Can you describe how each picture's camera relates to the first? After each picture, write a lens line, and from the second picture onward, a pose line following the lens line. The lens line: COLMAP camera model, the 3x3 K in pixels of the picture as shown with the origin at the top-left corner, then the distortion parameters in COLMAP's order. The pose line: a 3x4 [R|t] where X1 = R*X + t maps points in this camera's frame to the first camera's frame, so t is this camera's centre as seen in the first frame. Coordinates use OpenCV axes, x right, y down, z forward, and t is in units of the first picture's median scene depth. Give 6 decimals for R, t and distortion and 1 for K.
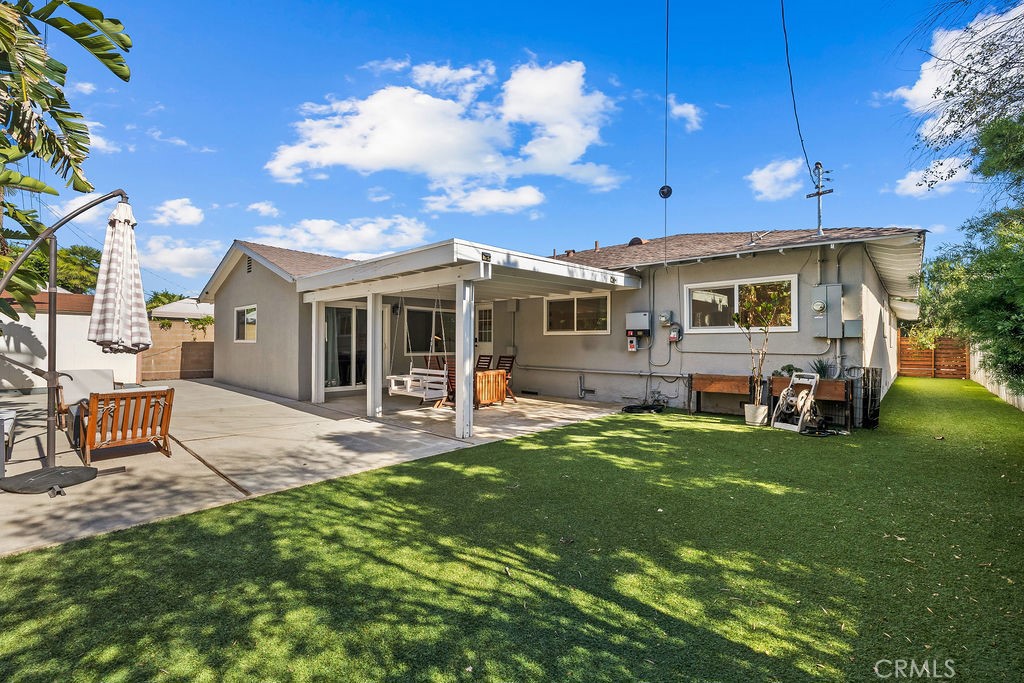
lens RADIAL K [[429.9, 0, 510.2], [0, 429.9, 336.6], [0, 0, 1]] dist [0.000231, 0.000150]
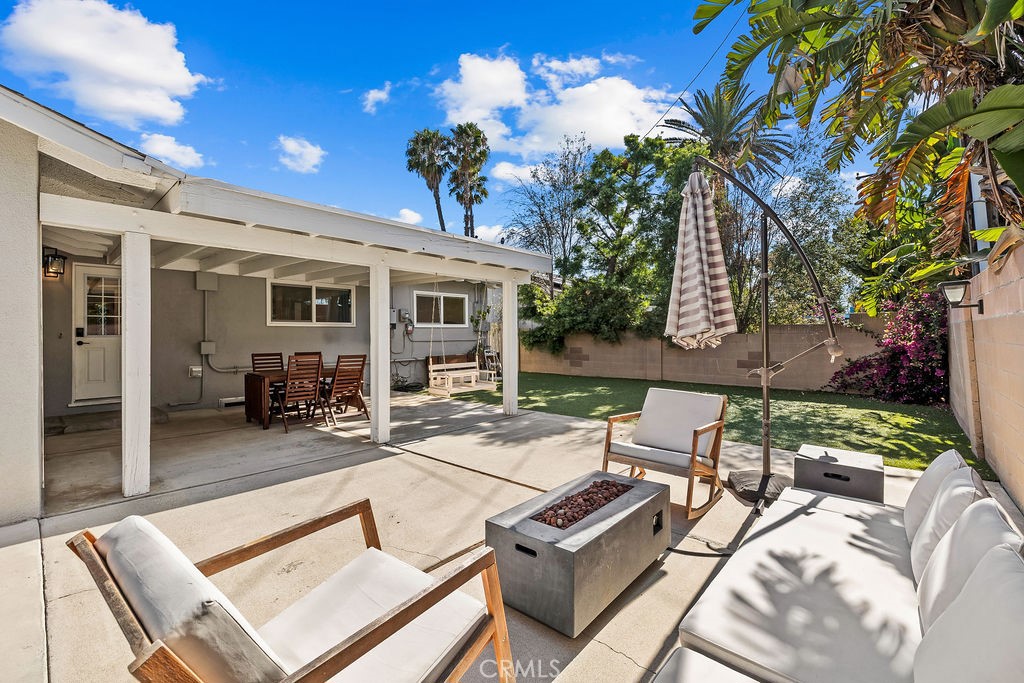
lens RADIAL K [[429.9, 0, 510.2], [0, 429.9, 336.6], [0, 0, 1]] dist [0.000231, 0.000150]
pose [[-0.025333, -0.007836, 0.999648, -1.136245], [-0.009355, 0.999927, 0.007601, 0.009417], [-0.999635, -0.009159, -0.025405, 0.899472]]
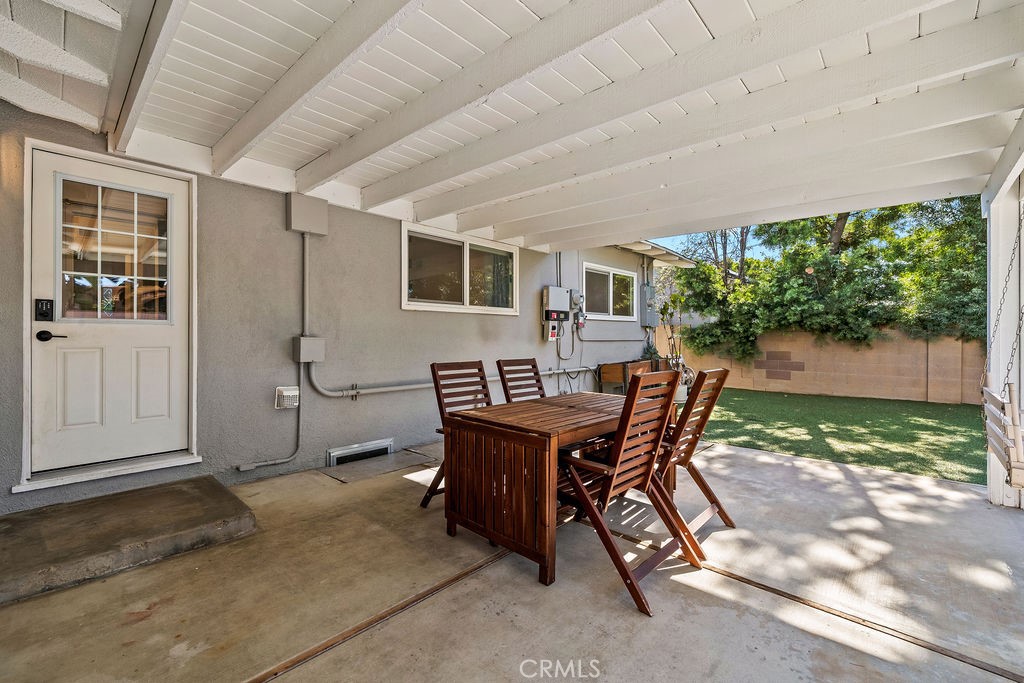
lens RADIAL K [[438.4, 0, 505.9], [0, 438.4, 338.5], [0, 0, 1]] dist [0.008011, 0.000159]
pose [[0.003057, -0.006428, 0.999975, -0.561213], [-0.014095, 0.999880, 0.006470, 0.033811], [-0.999896, -0.014114, 0.002966, 1.405396]]
